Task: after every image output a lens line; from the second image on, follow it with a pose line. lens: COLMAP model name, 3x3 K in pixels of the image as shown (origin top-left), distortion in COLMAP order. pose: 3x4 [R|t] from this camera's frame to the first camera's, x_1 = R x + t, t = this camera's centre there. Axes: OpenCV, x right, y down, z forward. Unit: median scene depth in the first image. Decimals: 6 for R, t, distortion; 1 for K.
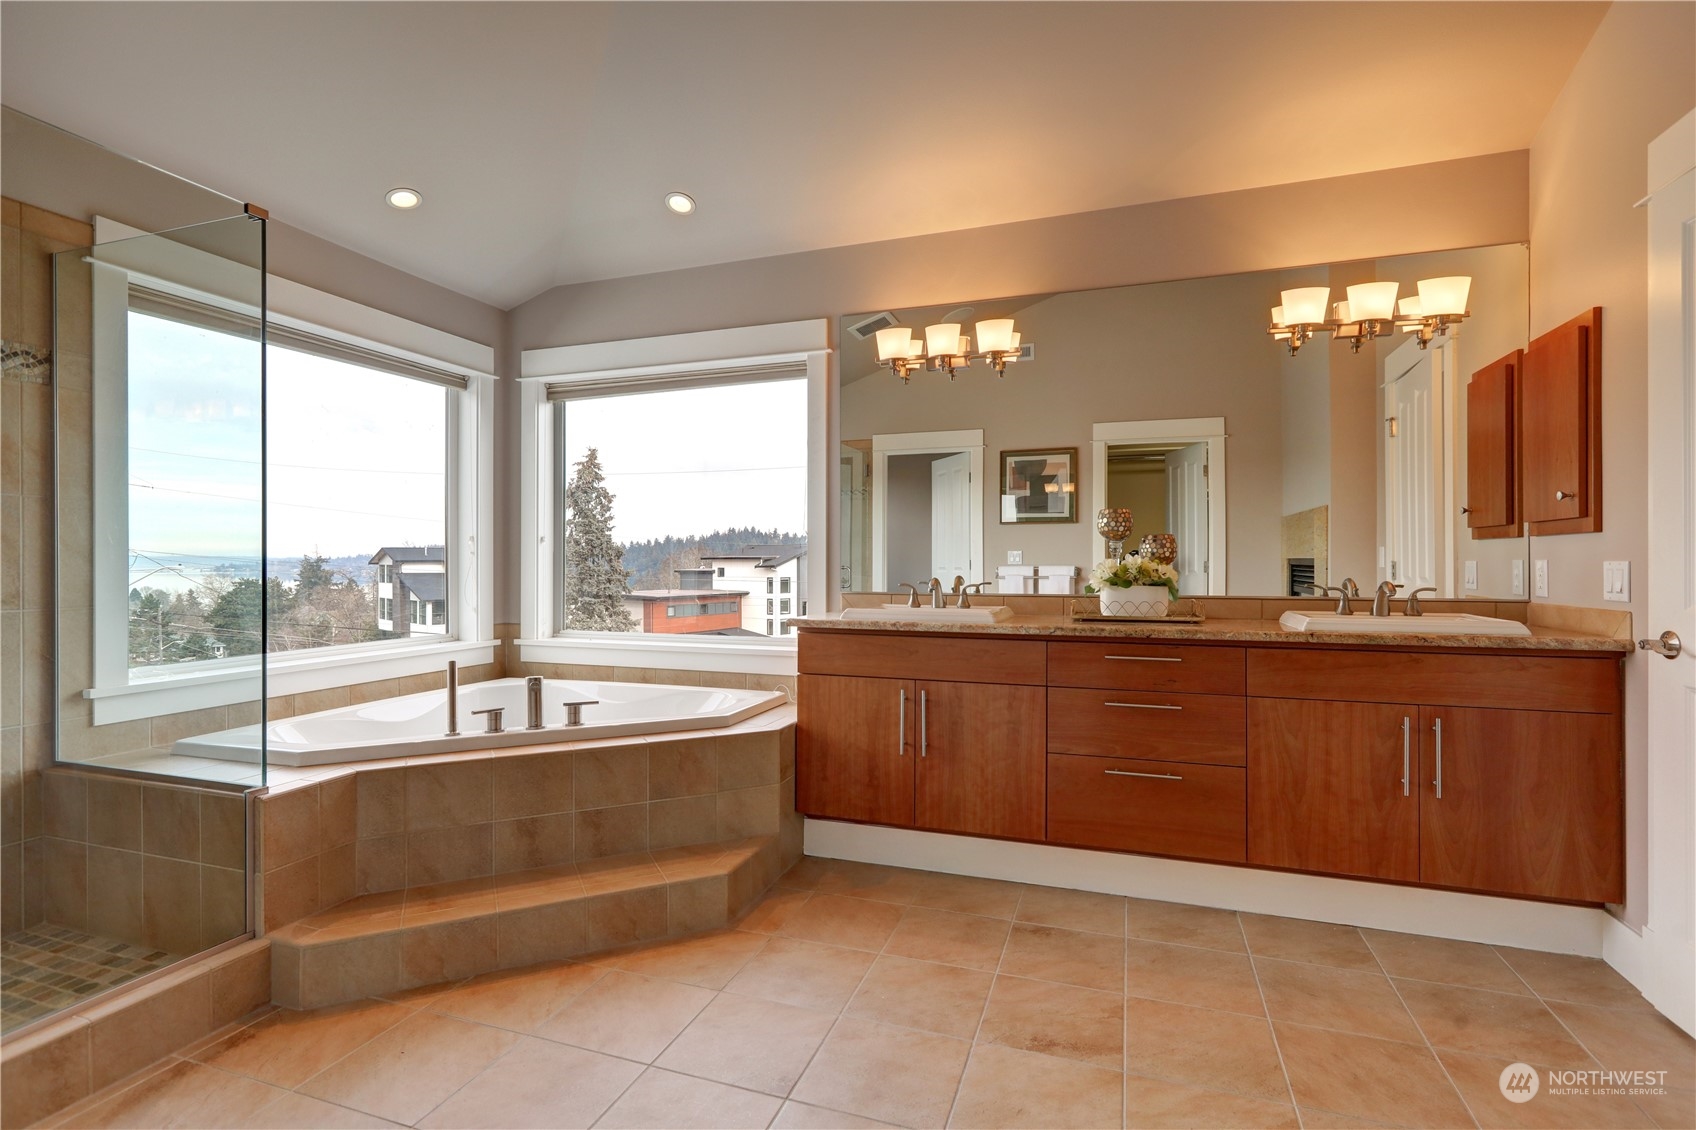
lens RADIAL K [[810.4, 0, 848.0], [0, 810.4, 565.0], [0, 0, 1]] dist [0.004329, 0.000772]
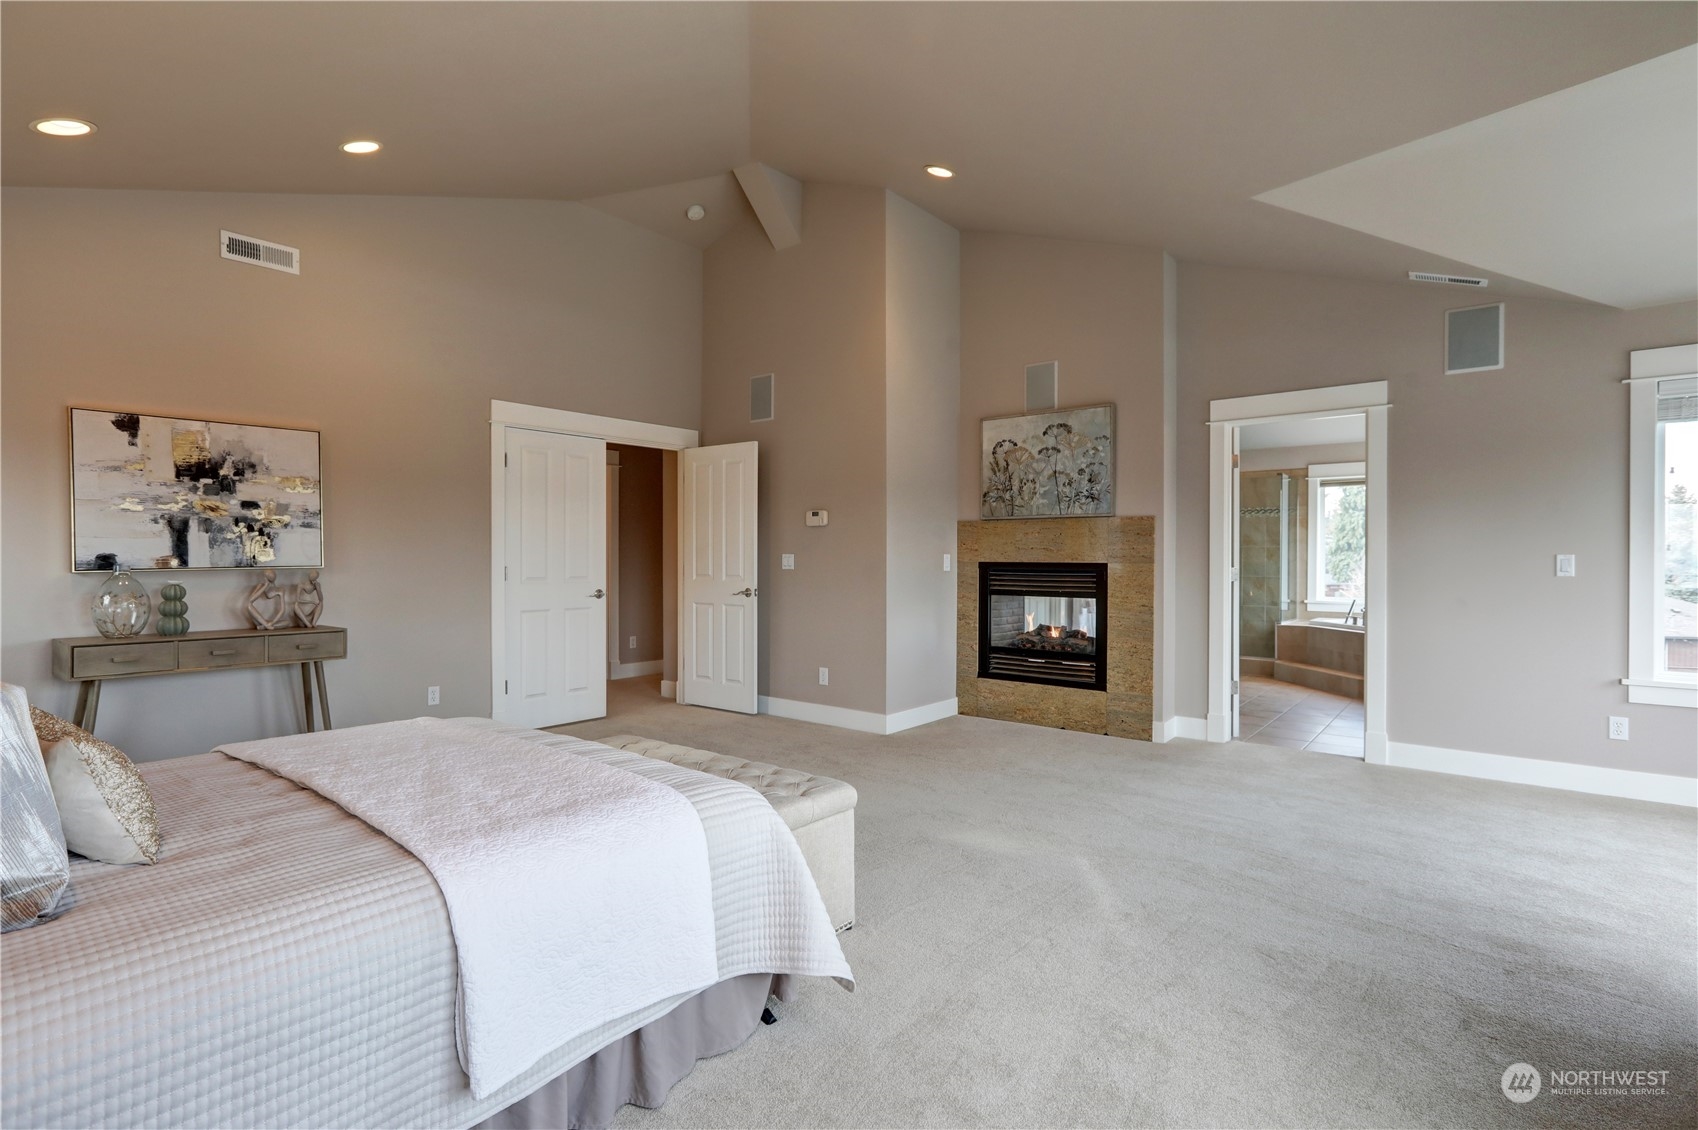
lens RADIAL K [[811.4, 0, 849.0], [0, 811.4, 565.0], [0, 0, 1]] dist [0.004329, 0.000772]
pose [[-0.319449, 0.007574, -0.947573, 2.502586], [-0.005226, 0.999939, 0.009754, -0.019166], [0.947589, 0.008068, -0.319389, 0.201162]]
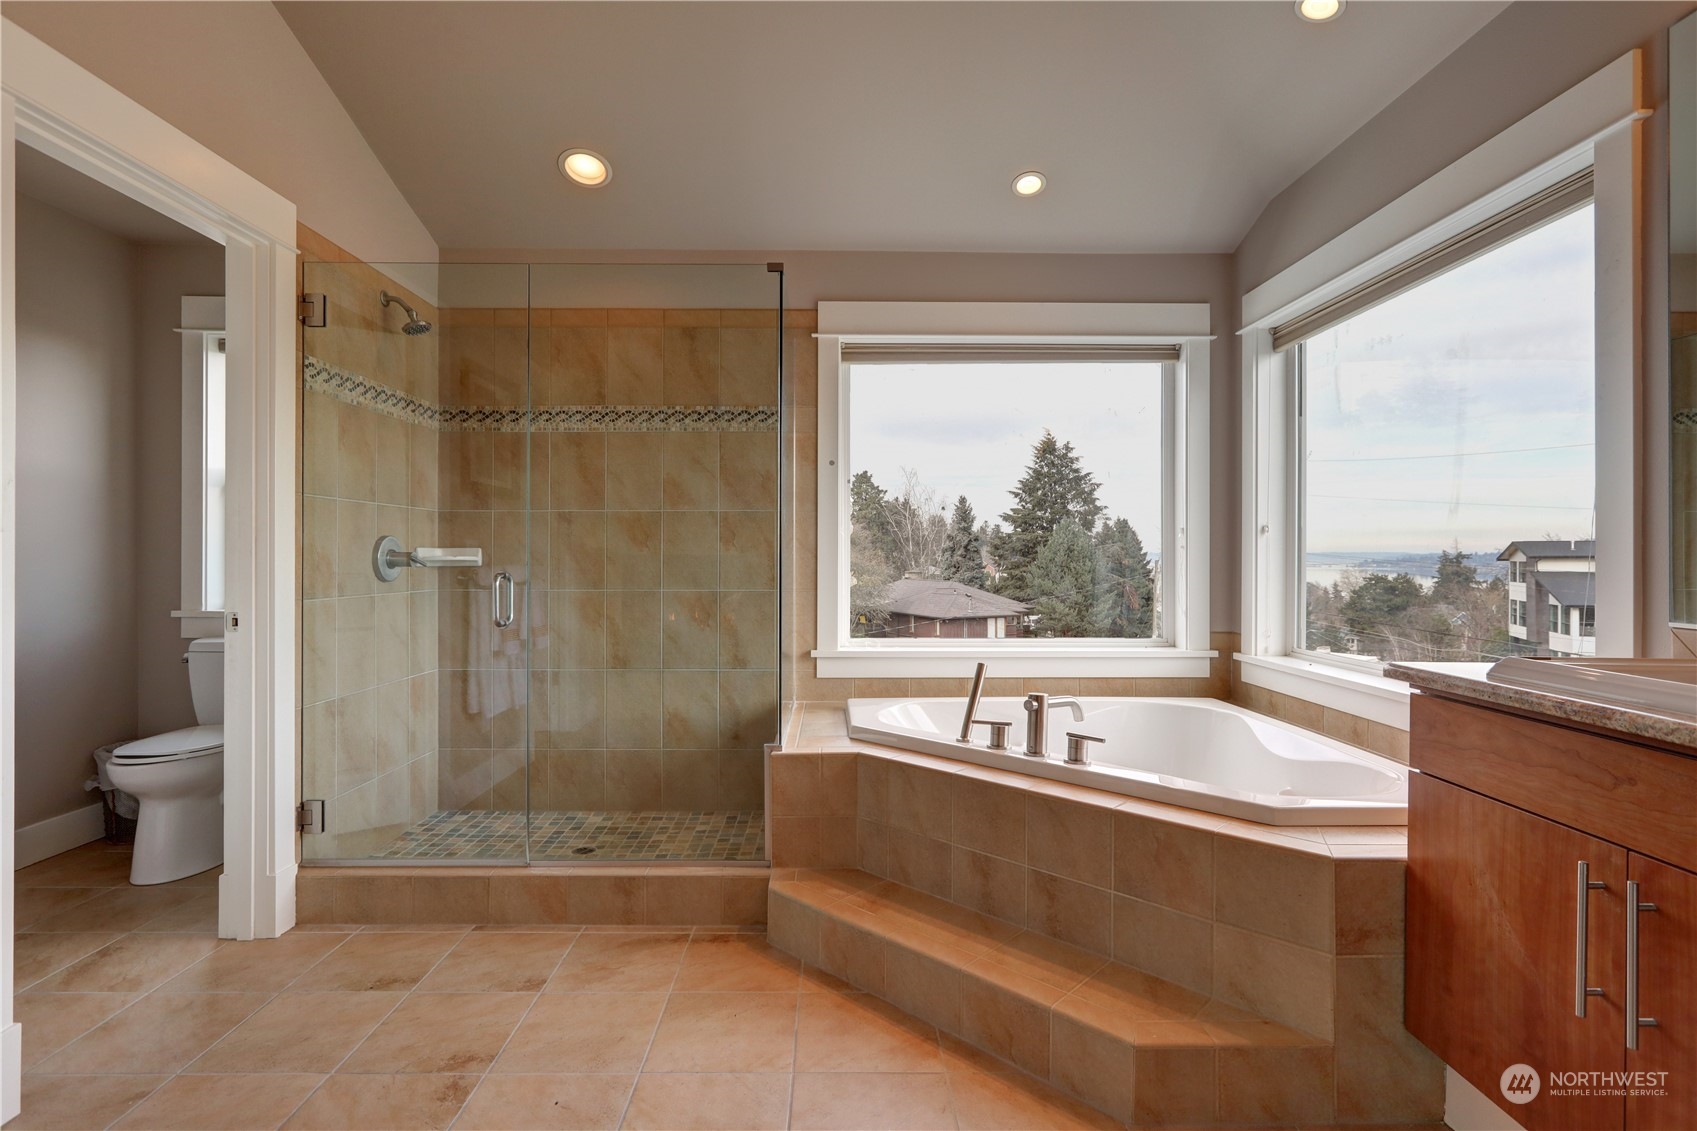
lens RADIAL K [[832.3, 0, 834.8], [0, 832.3, 557.5], [0, 0, 1]] dist [-0.000225, 0.000461]
pose [[0.338523, 0.002343, -0.940955, 0.322788], [-0.006276, 0.999980, 0.000232, -0.002559], [0.940937, 0.005827, 0.338531, 0.460038]]
